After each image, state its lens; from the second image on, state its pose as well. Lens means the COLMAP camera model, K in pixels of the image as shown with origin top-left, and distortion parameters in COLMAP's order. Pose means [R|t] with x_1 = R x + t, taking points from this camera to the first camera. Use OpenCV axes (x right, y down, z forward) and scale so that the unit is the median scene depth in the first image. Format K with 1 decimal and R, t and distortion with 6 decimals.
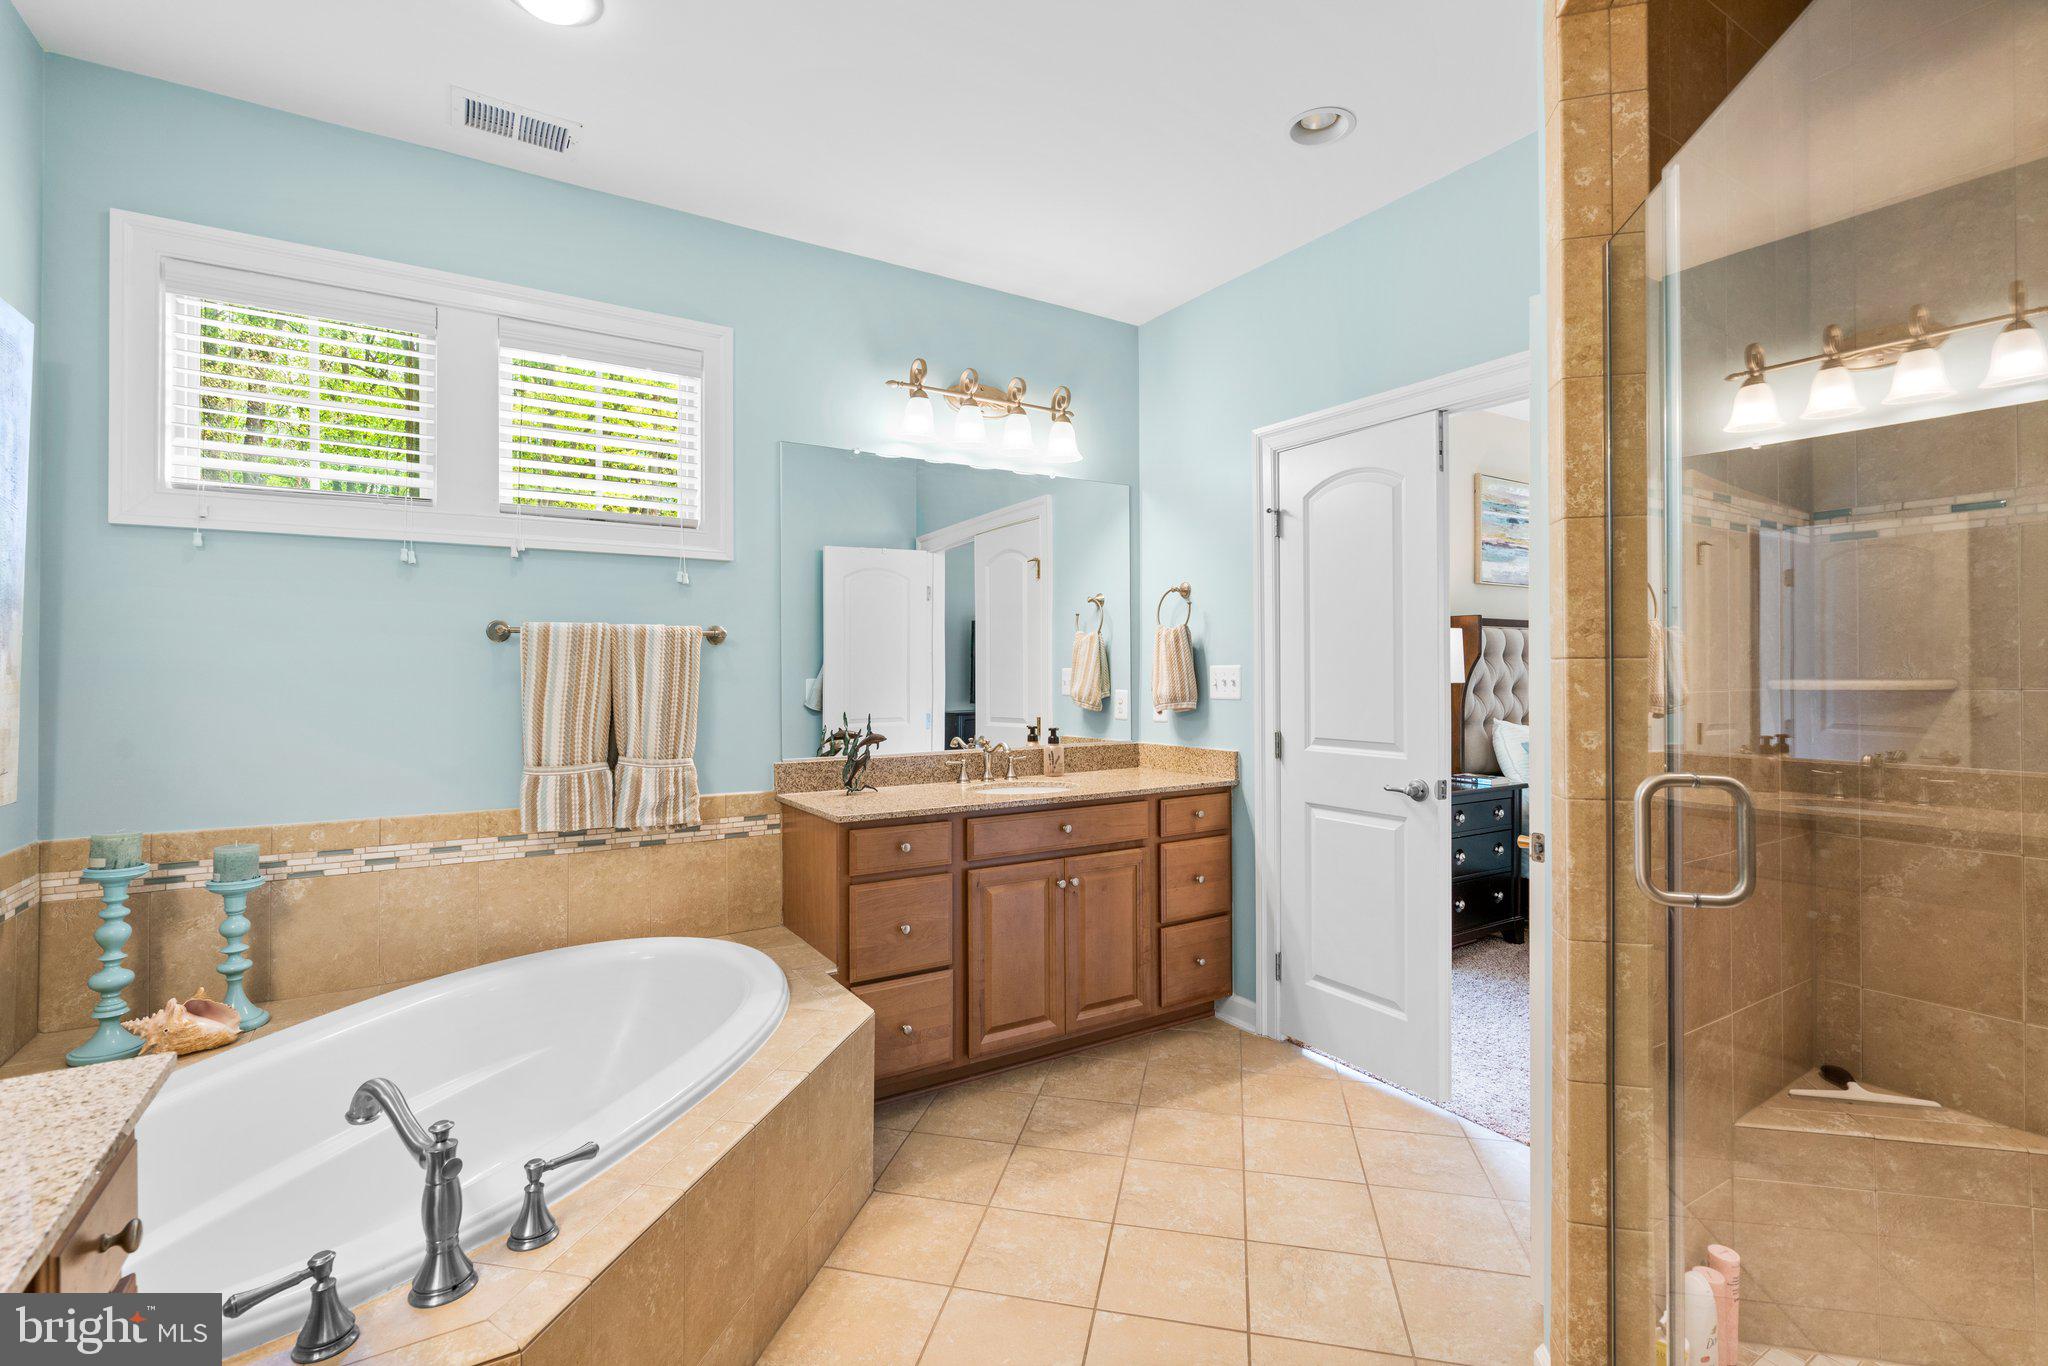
lens RADIAL K [[926.7, 0, 1022.3], [0, 926.7, 665.1], [0, 0, 1]] dist [-0.005144, 0.002175]
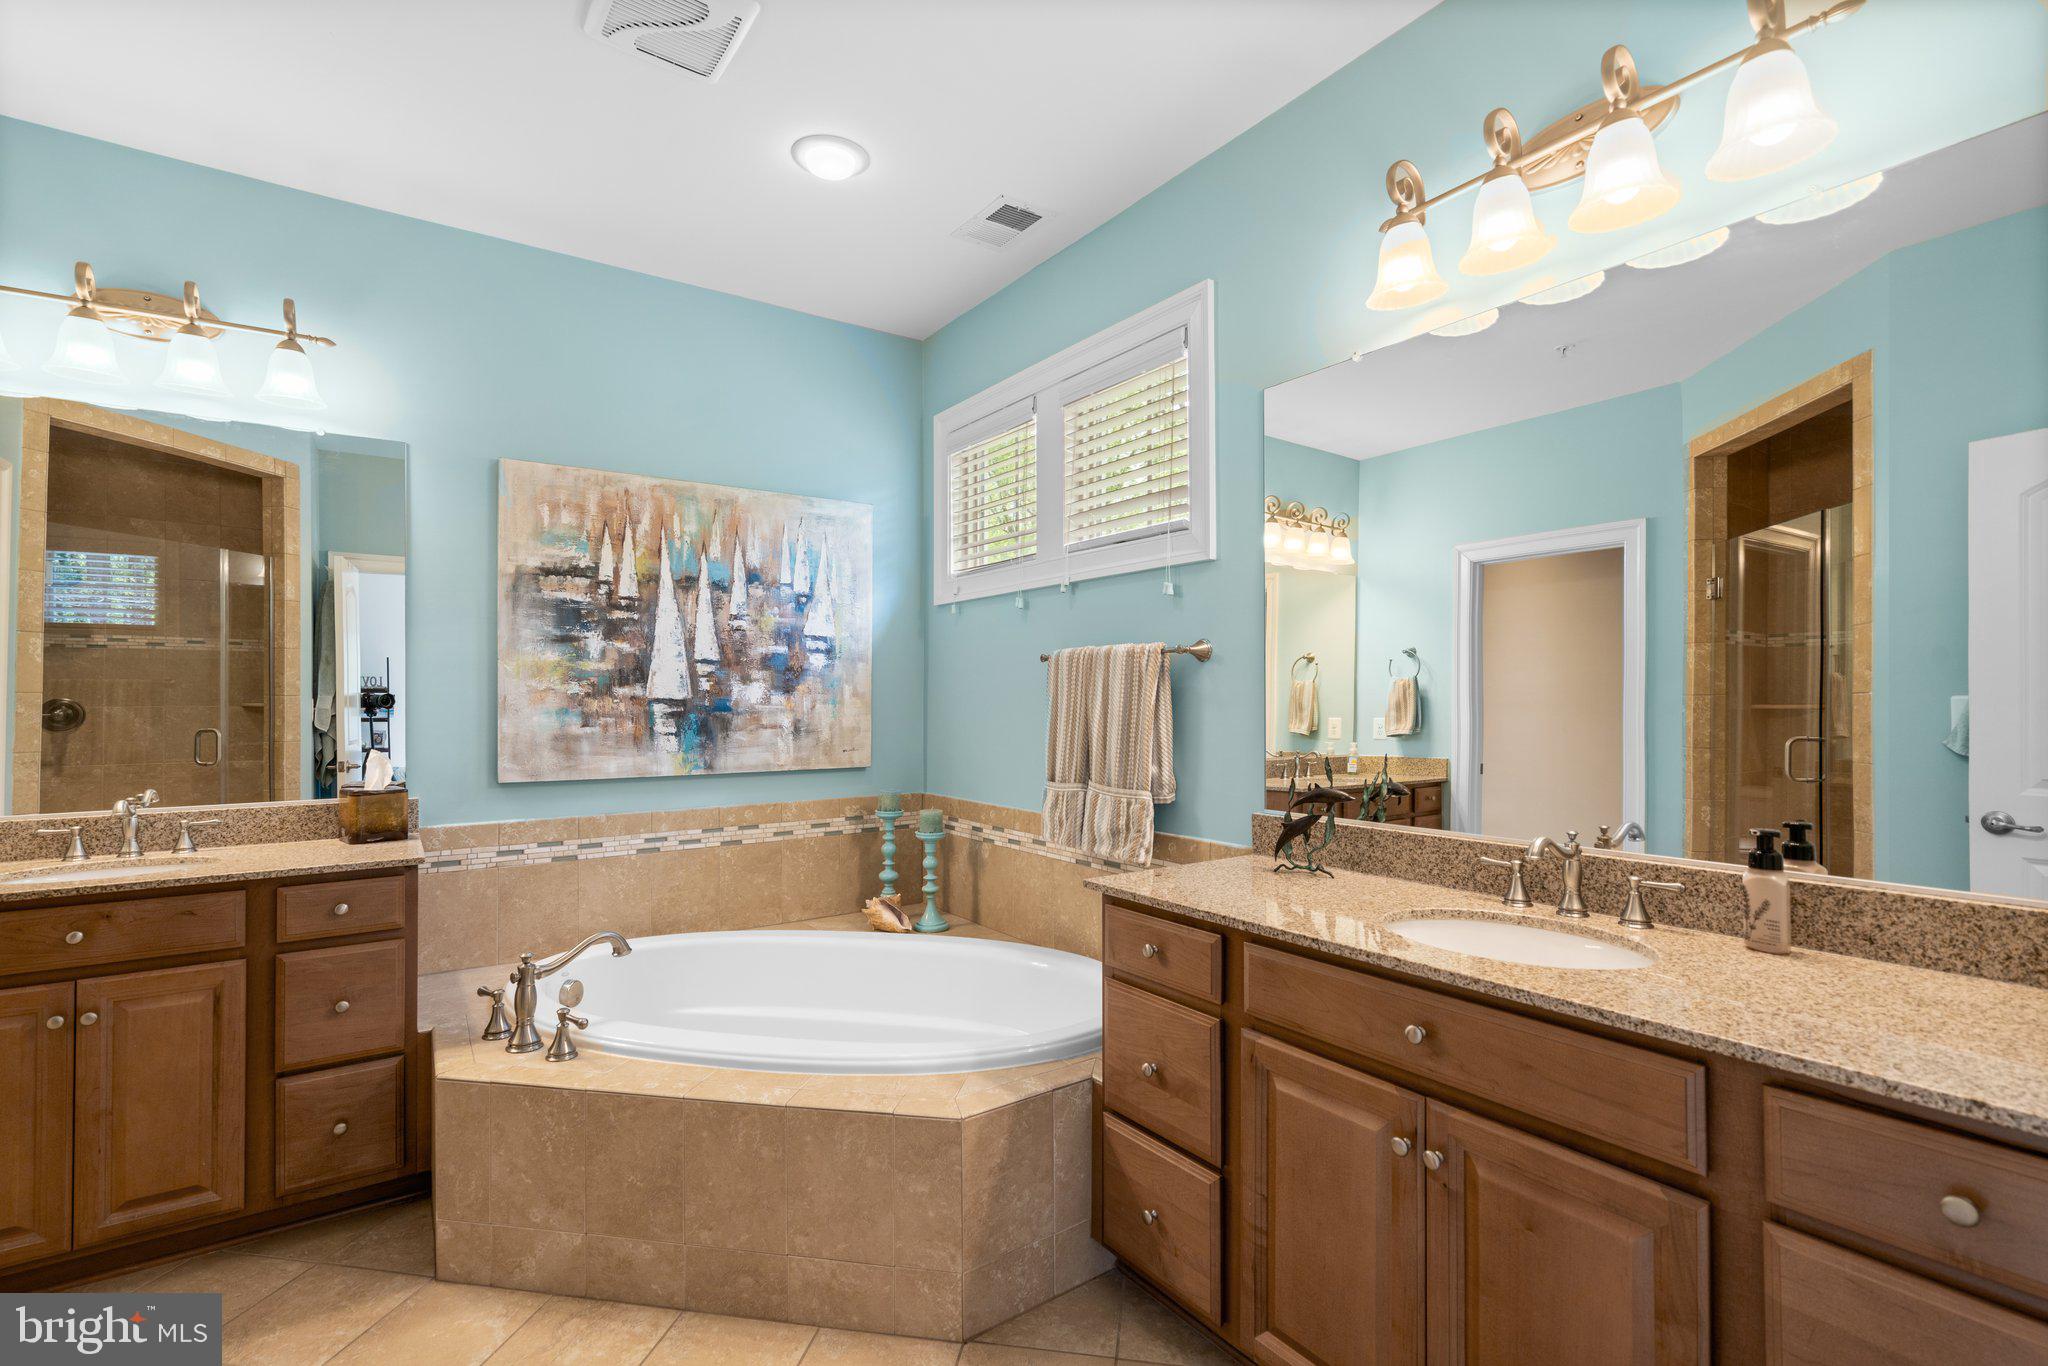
lens RADIAL K [[926.7, 0, 1026.4], [0, 926.7, 689.2], [0, 0, 1]] dist [-0.005144, 0.002175]
pose [[0.055140, -0.010340, -0.998425, 0.596310], [0.006622, 0.999928, -0.009989, 0.012102], [0.998457, -0.006061, 0.055205, 0.940471]]
